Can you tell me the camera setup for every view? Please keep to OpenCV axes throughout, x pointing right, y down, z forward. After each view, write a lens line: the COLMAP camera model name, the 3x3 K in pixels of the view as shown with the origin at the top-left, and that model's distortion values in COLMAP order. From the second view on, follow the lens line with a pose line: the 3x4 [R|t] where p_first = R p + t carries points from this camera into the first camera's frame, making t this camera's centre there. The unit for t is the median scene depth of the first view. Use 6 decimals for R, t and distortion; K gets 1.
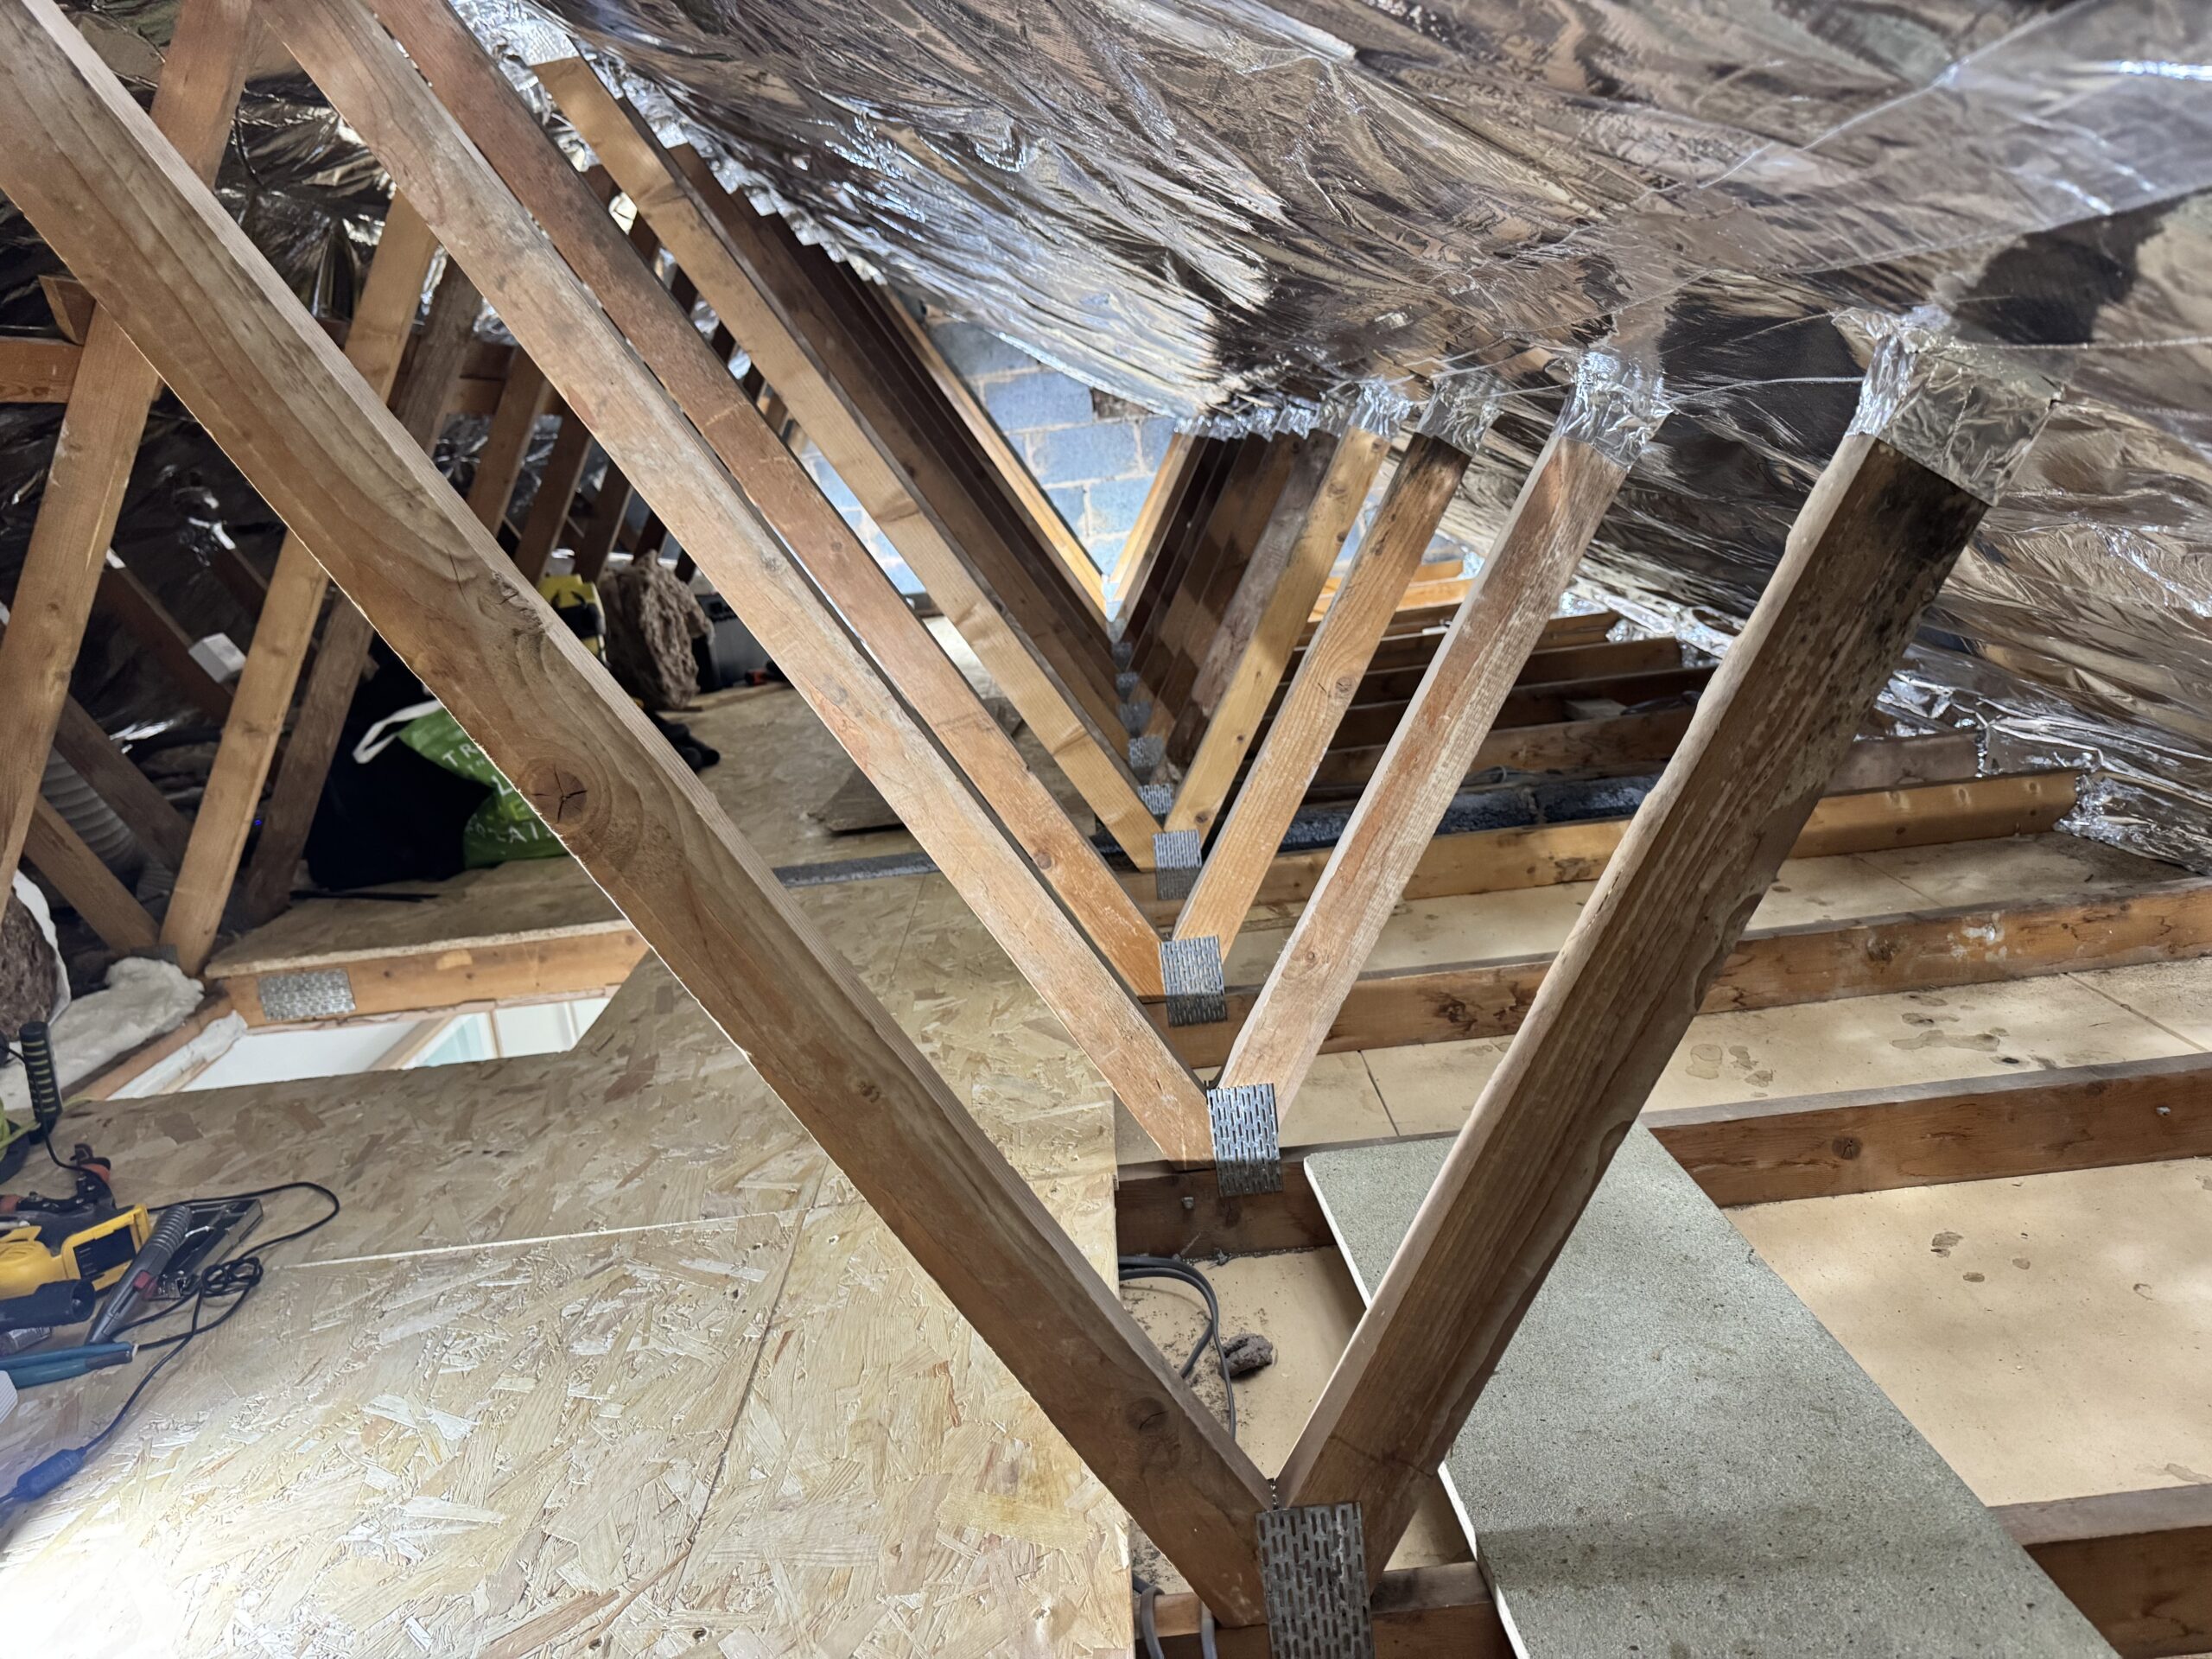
lens RADIAL K [[1533.5, 0, 1106.0], [0, 1533.5, 829.5], [0, 0, 1]] dist [0.024602, -0.024868]
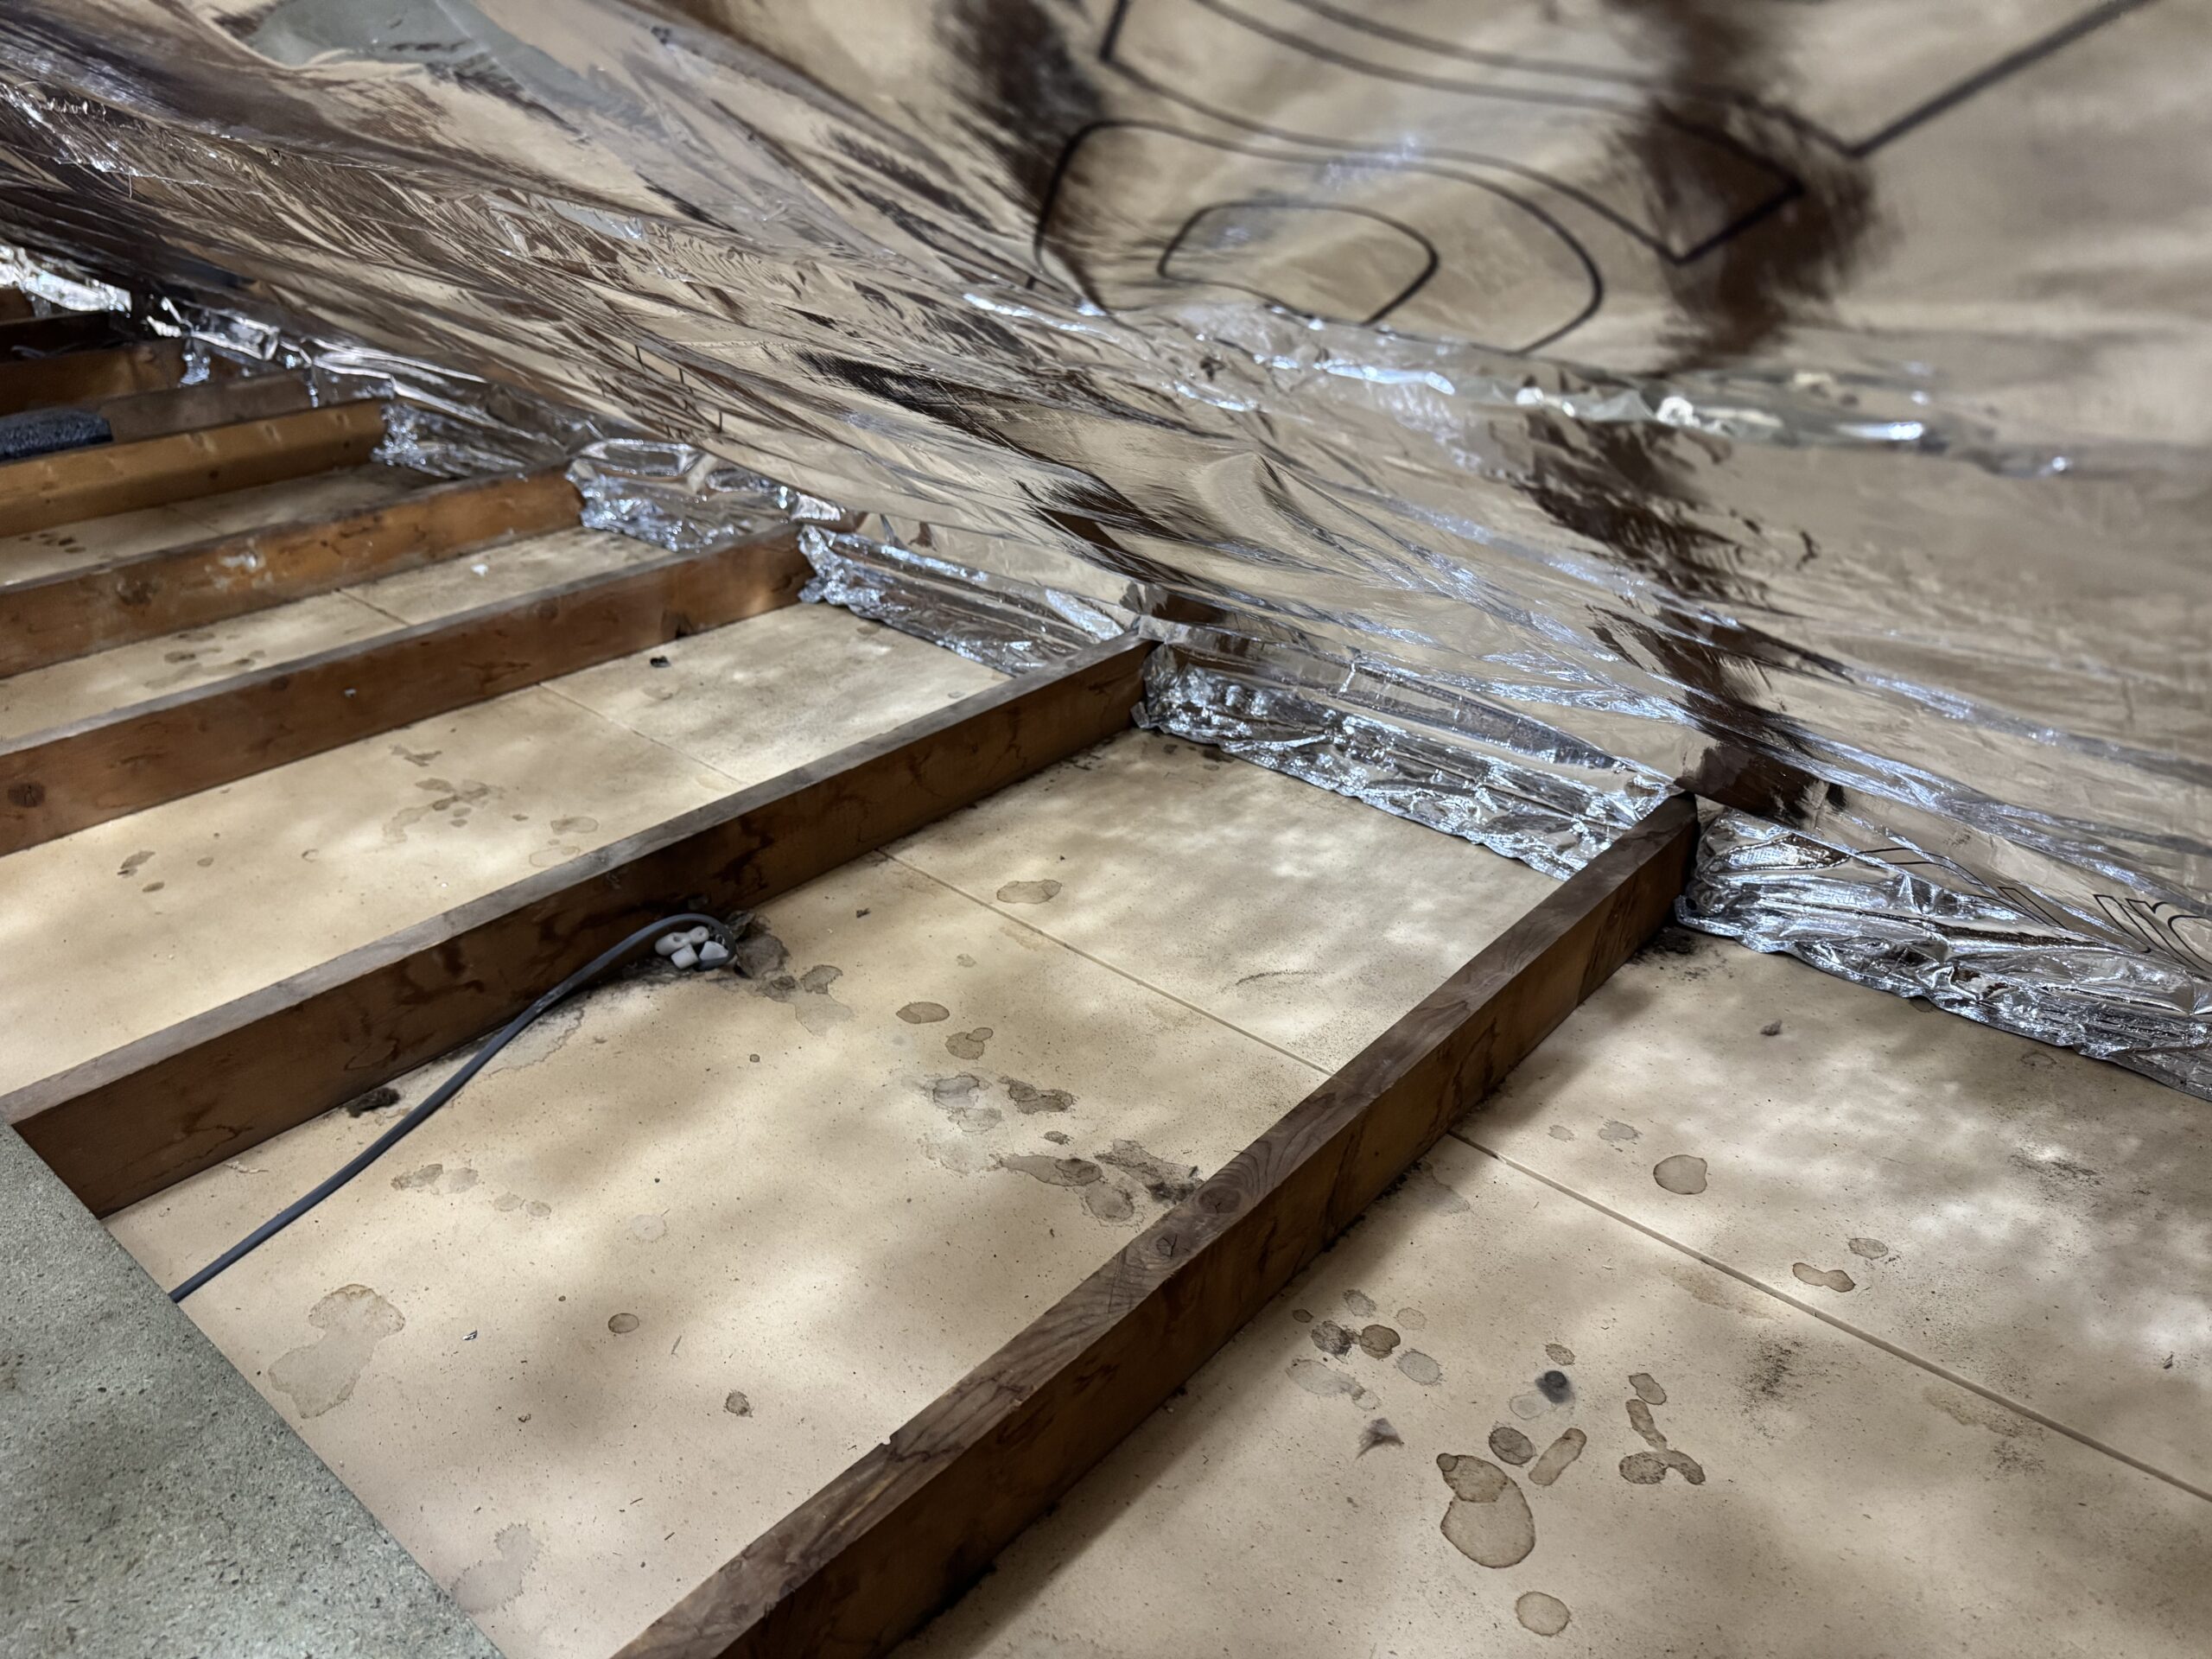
lens RADIAL K [[1549.1, 0, 1106.0], [0, 1549.1, 829.5], [0, 0, 1]] dist [0.010697, -0.034957]
pose [[0.660822, -0.248962, 0.708048, 0.187321], [0.108045, 0.965111, 0.238511, 0.056181], [-0.742725, -0.081112, 0.664666, -0.086603]]
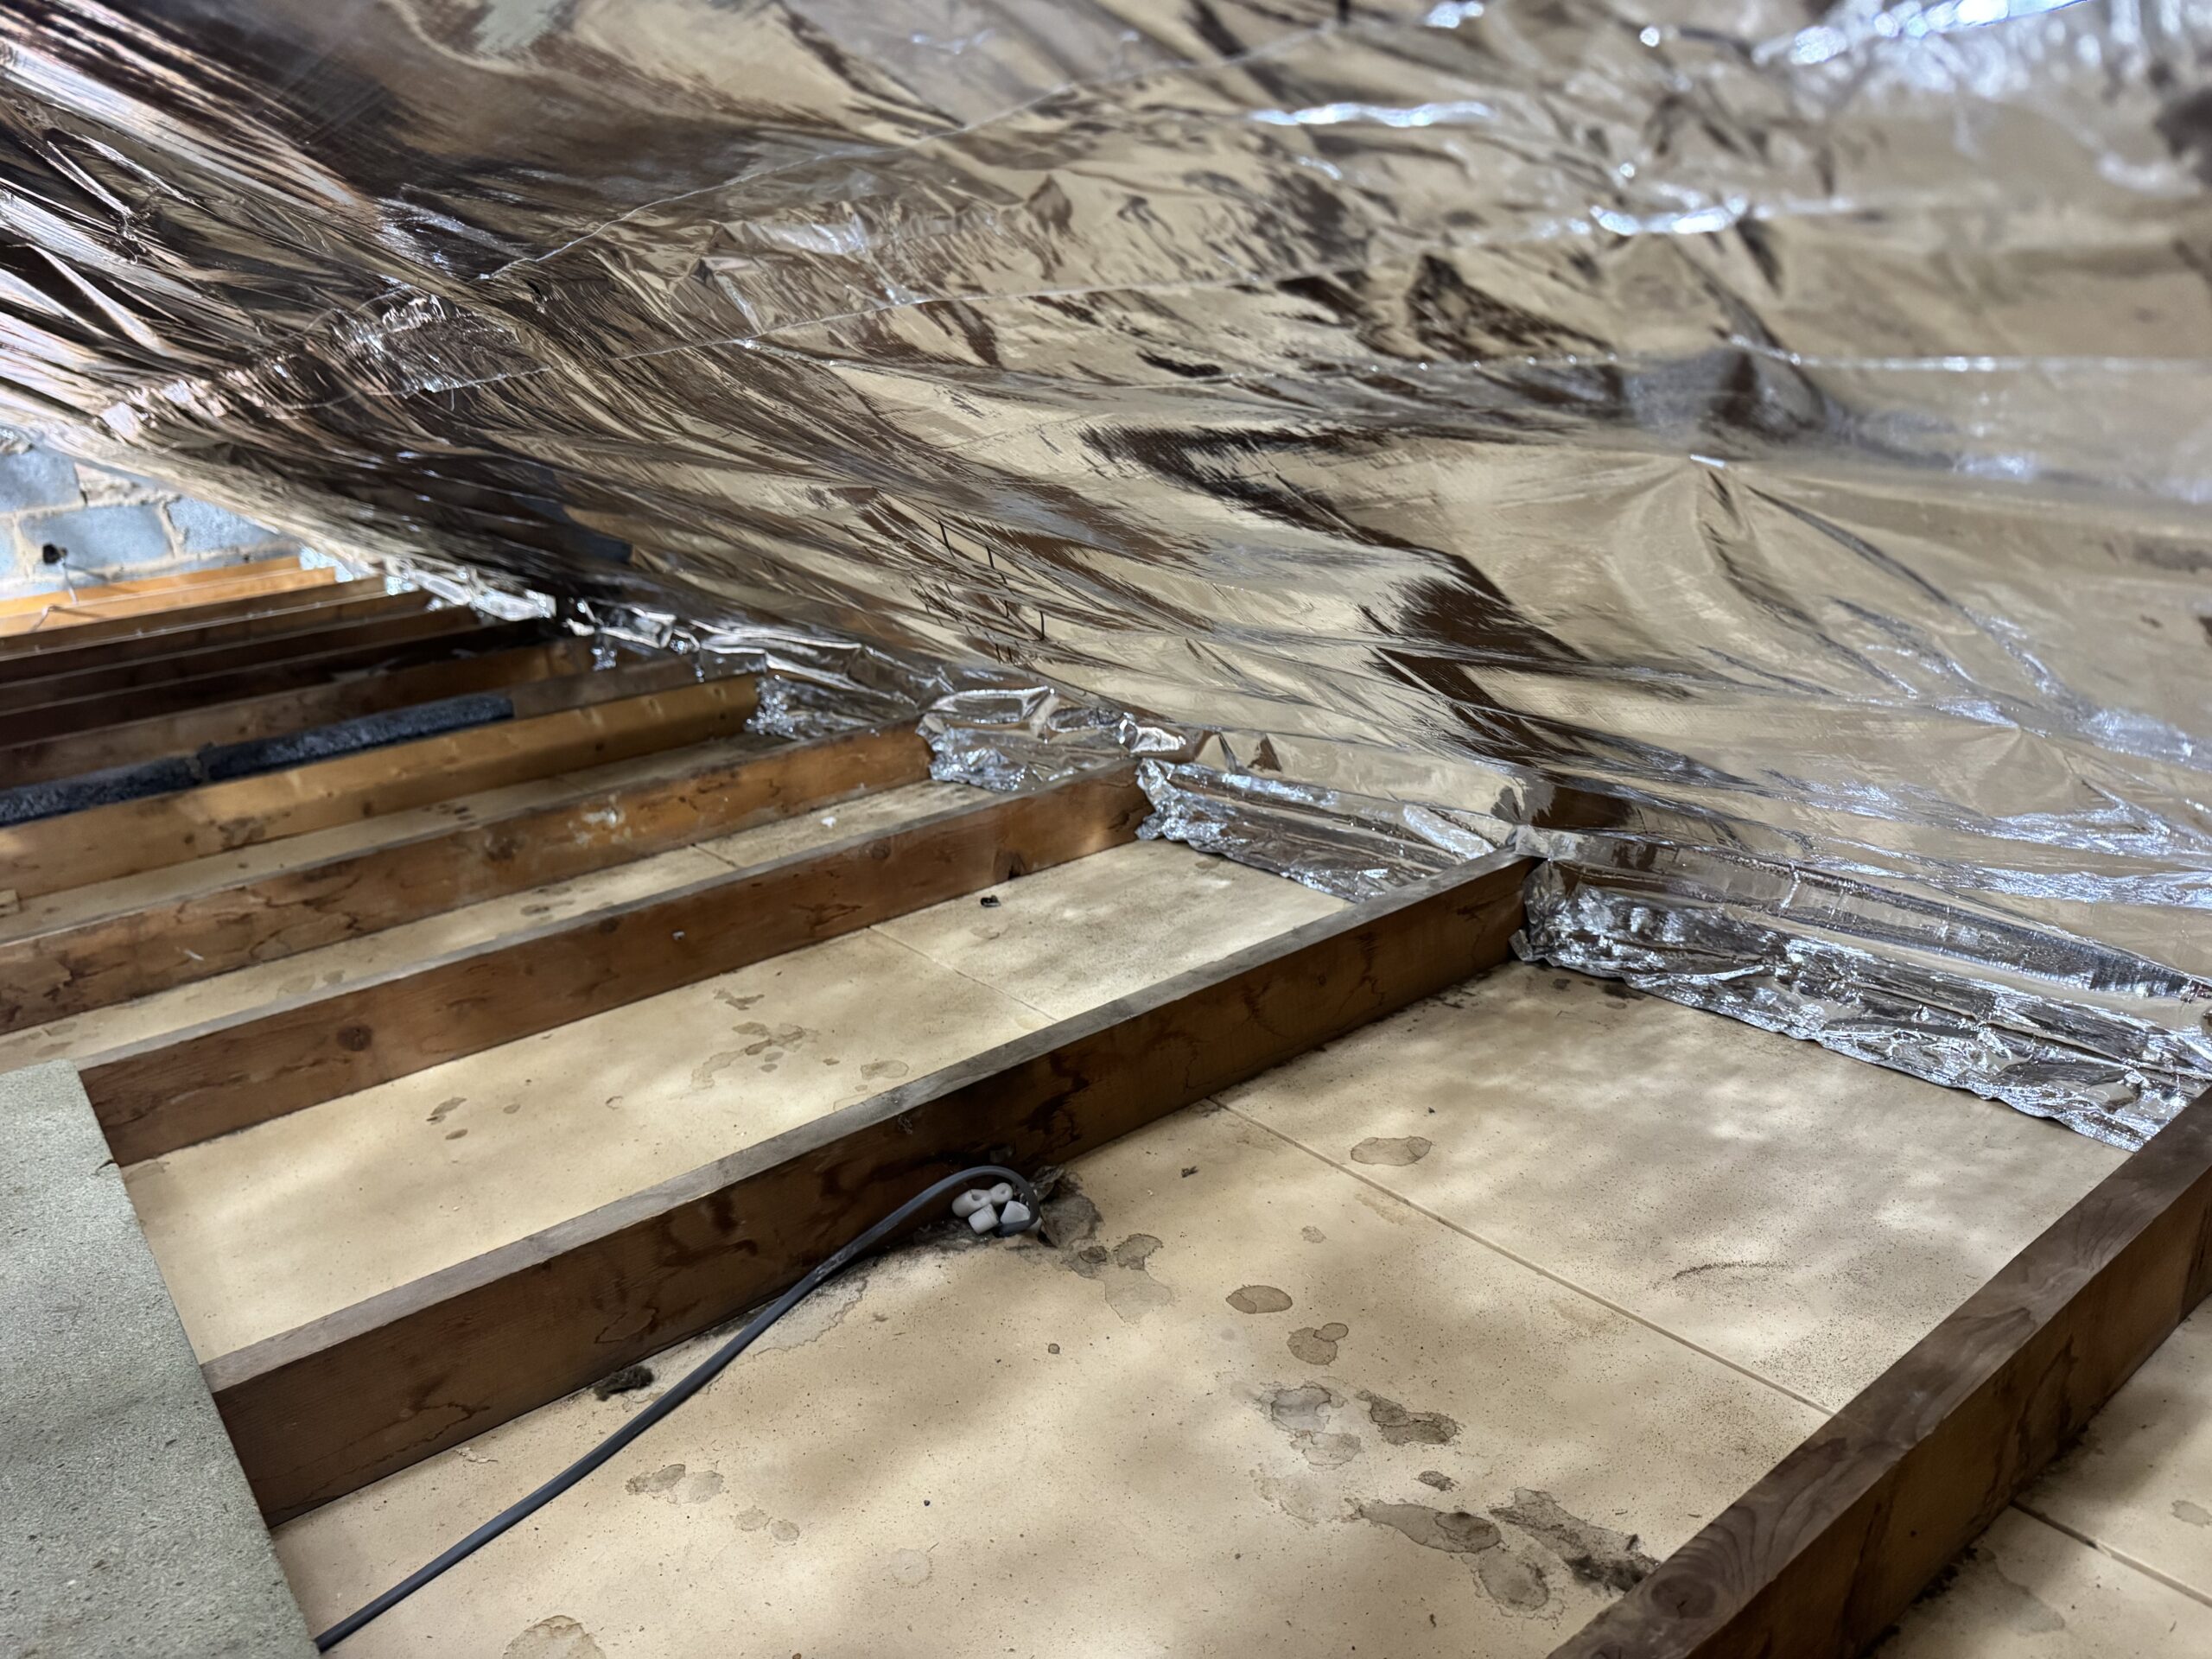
lens RADIAL K [[1533.7, 0, 1106.0], [0, 1533.7, 829.5], [0, 0, 1]] dist [0.084823, -0.146615]
pose [[0.809435, -0.139500, 0.570398, 0.255413], [0.150114, 0.988253, 0.028671, 0.095291], [-0.567697, 0.062418, 0.820868, -0.016910]]
